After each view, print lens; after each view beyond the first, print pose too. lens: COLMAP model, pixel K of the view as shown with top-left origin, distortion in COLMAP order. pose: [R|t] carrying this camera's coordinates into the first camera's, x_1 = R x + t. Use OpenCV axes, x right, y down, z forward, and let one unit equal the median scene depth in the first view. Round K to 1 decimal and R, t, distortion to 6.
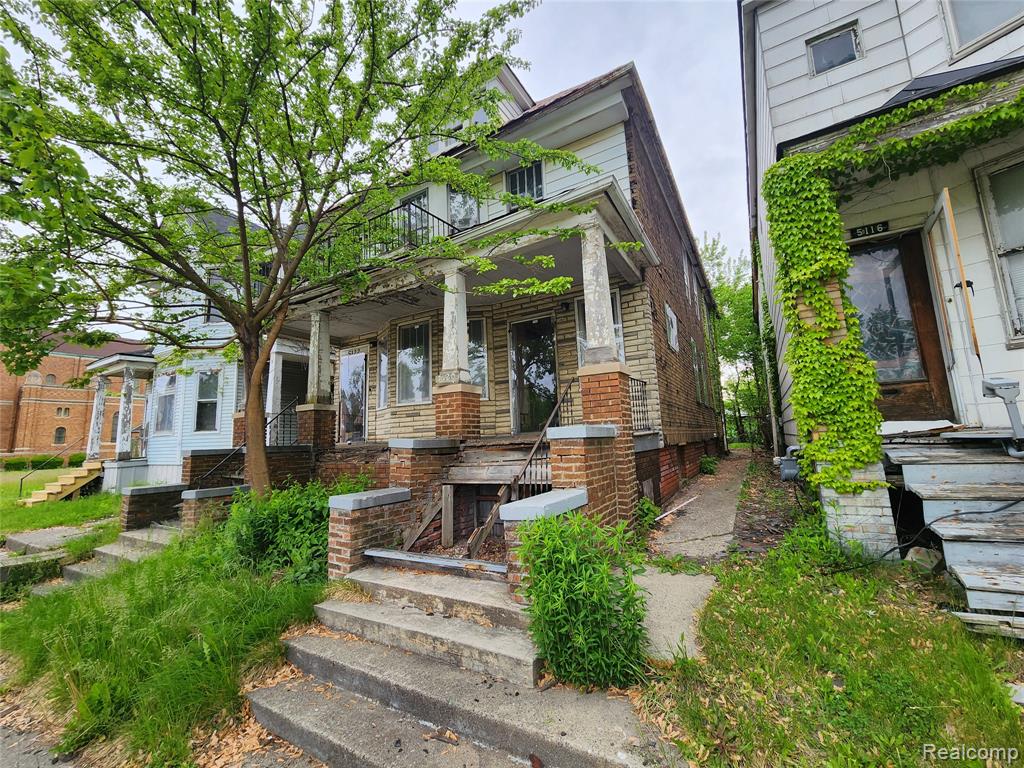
lens RADIAL K [[416.8, 0, 514.1], [0, 416.8, 380.0], [0, 0, 1]] dist [-0.001875, 0.000207]
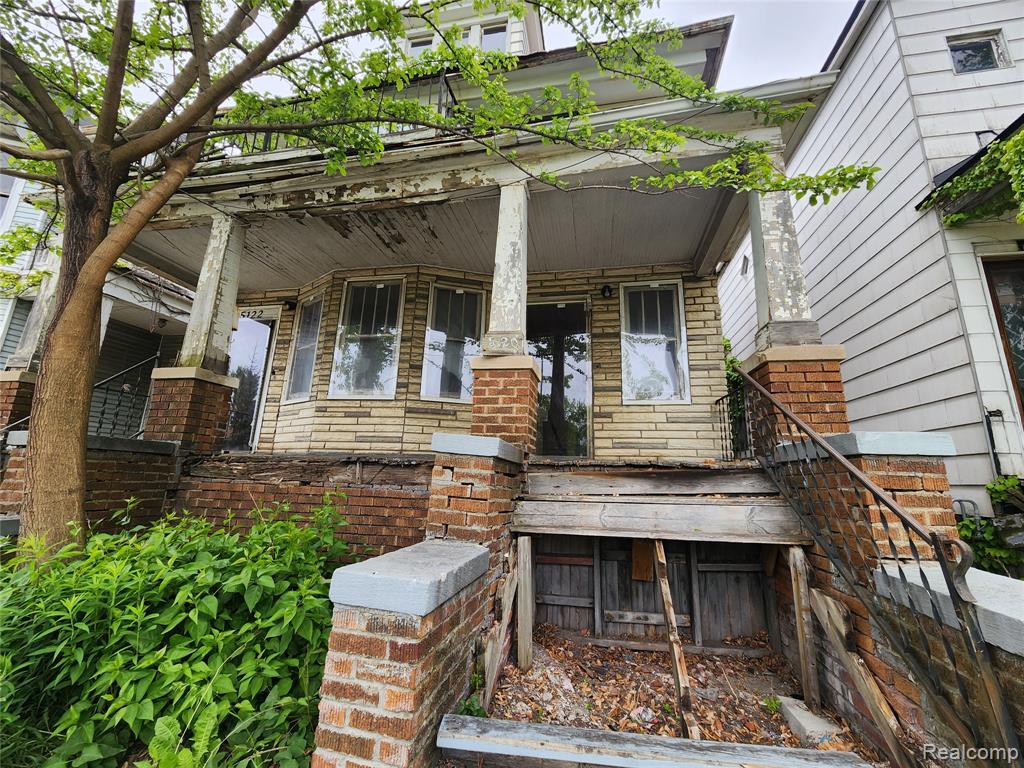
lens RADIAL K [[416.8, 0, 514.1], [0, 416.8, 380.0], [0, 0, 1]] dist [-0.001875, 0.000207]
pose [[0.942907, 0.139287, 0.302530, -0.275062], [-0.112434, 0.988147, -0.104523, 0.090589], [-0.313503, 0.064541, 0.947391, 0.390448]]
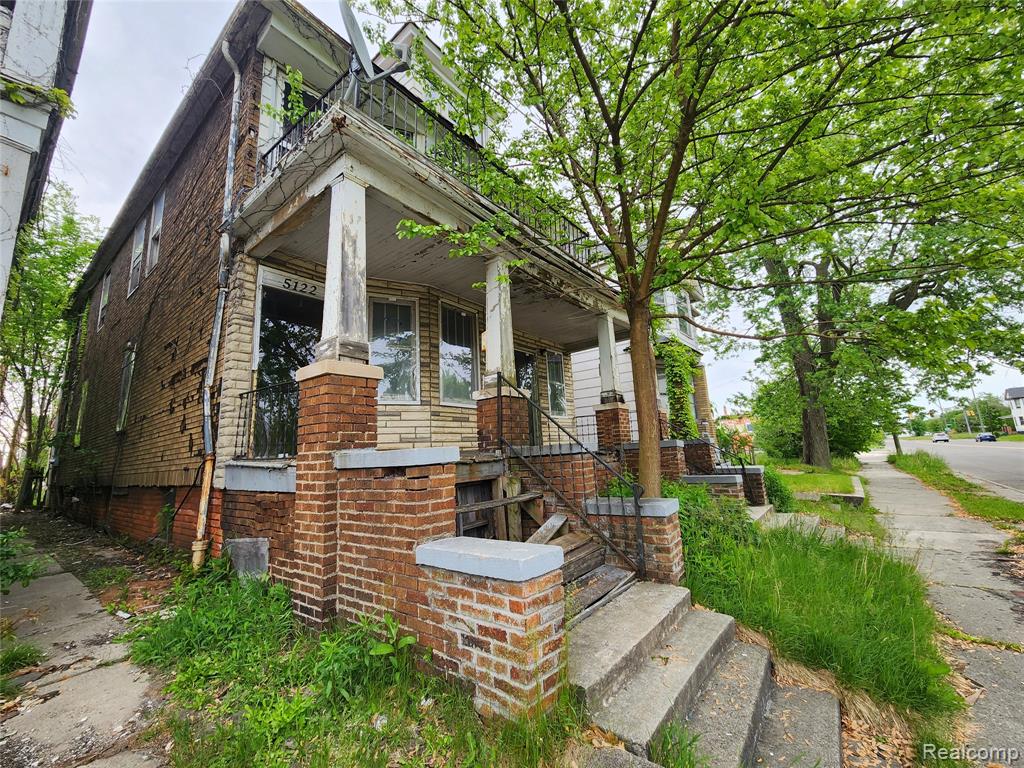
lens RADIAL K [[416.8, 0, 514.1], [0, 416.8, 380.0], [0, 0, 1]] dist [-0.001875, 0.000207]
pose [[0.139793, 0.204103, 0.968917, -1.298856], [-0.104091, 0.976133, -0.190605, 0.193349], [-0.984694, -0.074210, 0.157701, 0.988633]]
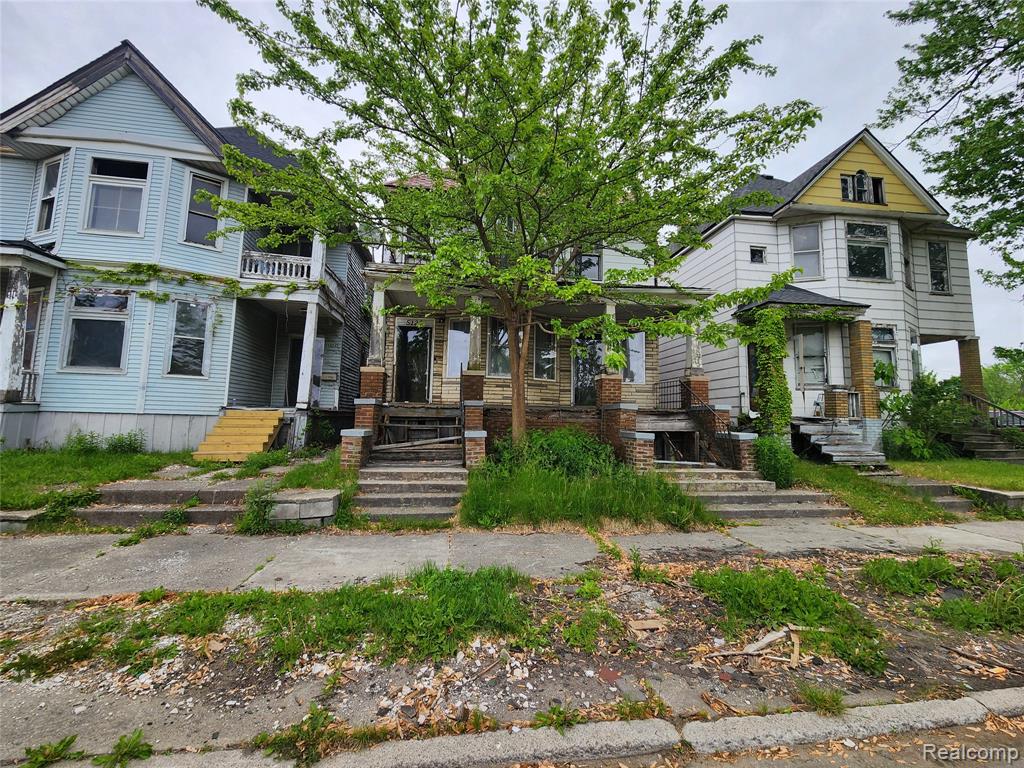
lens RADIAL K [[416.8, 0, 514.1], [0, 416.8, 380.0], [0, 0, 1]] dist [-0.001875, 0.000207]
pose [[0.787789, 0.111343, 0.605799, -1.282479], [-0.136653, 0.990609, -0.004364, 0.083789], [-0.600596, -0.079346, 0.795606, -0.077806]]
